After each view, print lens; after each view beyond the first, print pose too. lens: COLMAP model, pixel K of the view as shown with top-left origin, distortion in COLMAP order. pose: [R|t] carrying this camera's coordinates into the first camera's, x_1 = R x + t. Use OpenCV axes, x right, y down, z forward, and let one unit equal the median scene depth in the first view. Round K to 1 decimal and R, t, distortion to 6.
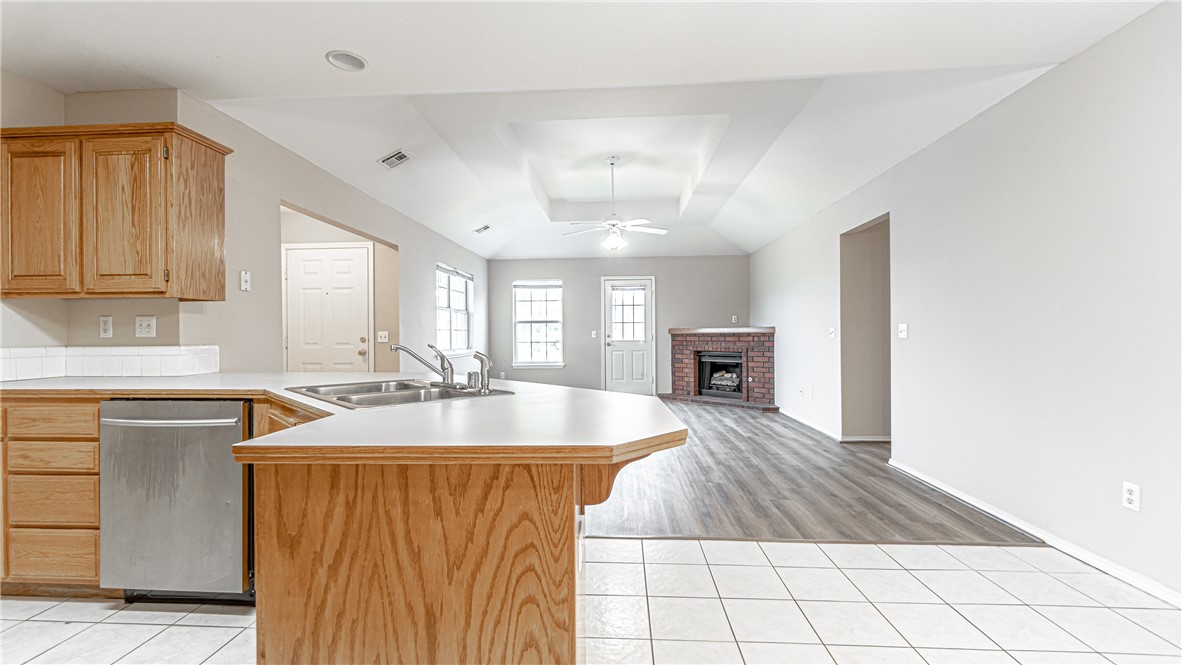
lens RADIAL K [[501.5, 0, 591.0], [0, 501.5, 332.5], [0, 0, 1]] dist [0.000366, 0.000043]
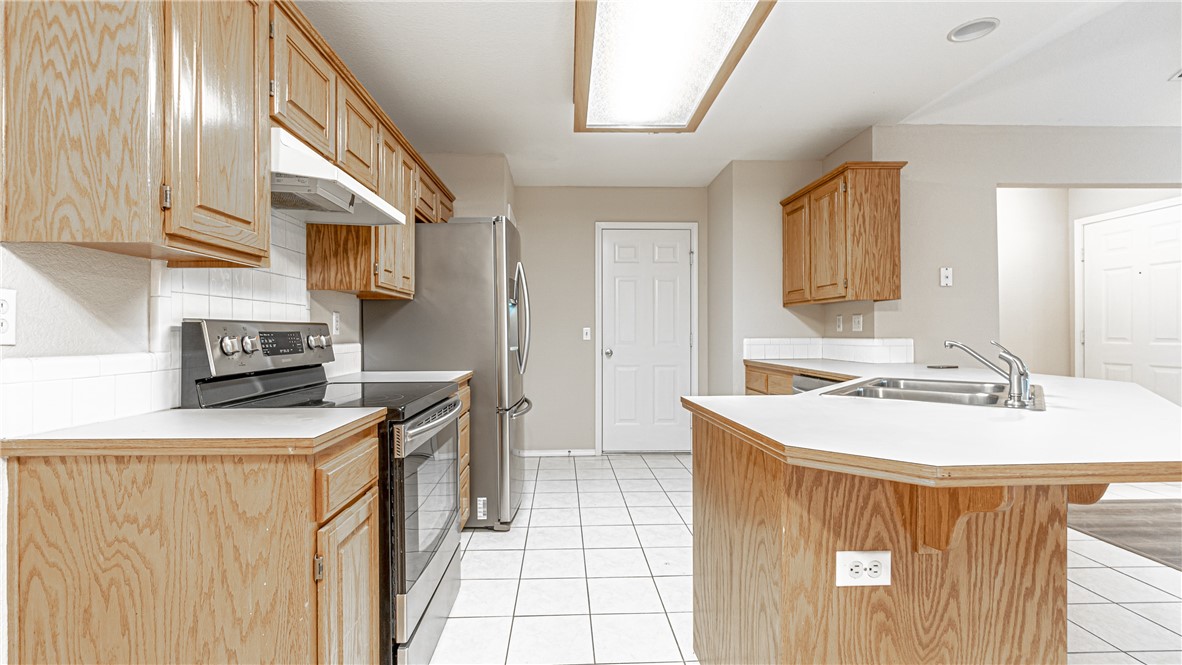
lens RADIAL K [[536.2, 0, 591.0], [0, 536.2, 332.5], [0, 0, 1]] dist [-0.001369, -0.000315]
pose [[0.101849, 0.005132, -0.994787, 0.138744], [0.010507, 0.999925, 0.006234, -0.001156], [0.994744, -0.011087, 0.101787, 0.066692]]
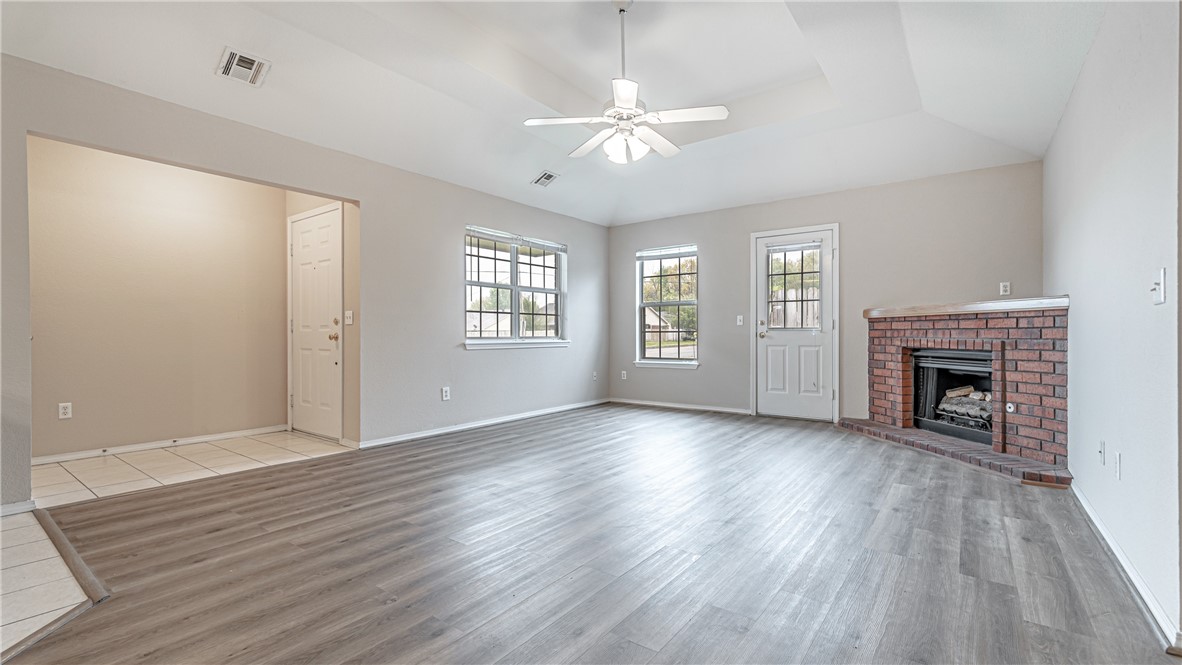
lens RADIAL K [[510.1, 0, 591.0], [0, 510.1, 332.5], [0, 0, 1]] dist [-0.000636, -0.000071]
pose [[0.833984, 0.003944, -0.551775, 0.254138], [-0.001657, 0.999988, 0.004643, 0.019993], [0.551787, -0.002958, 0.833980, 0.373966]]
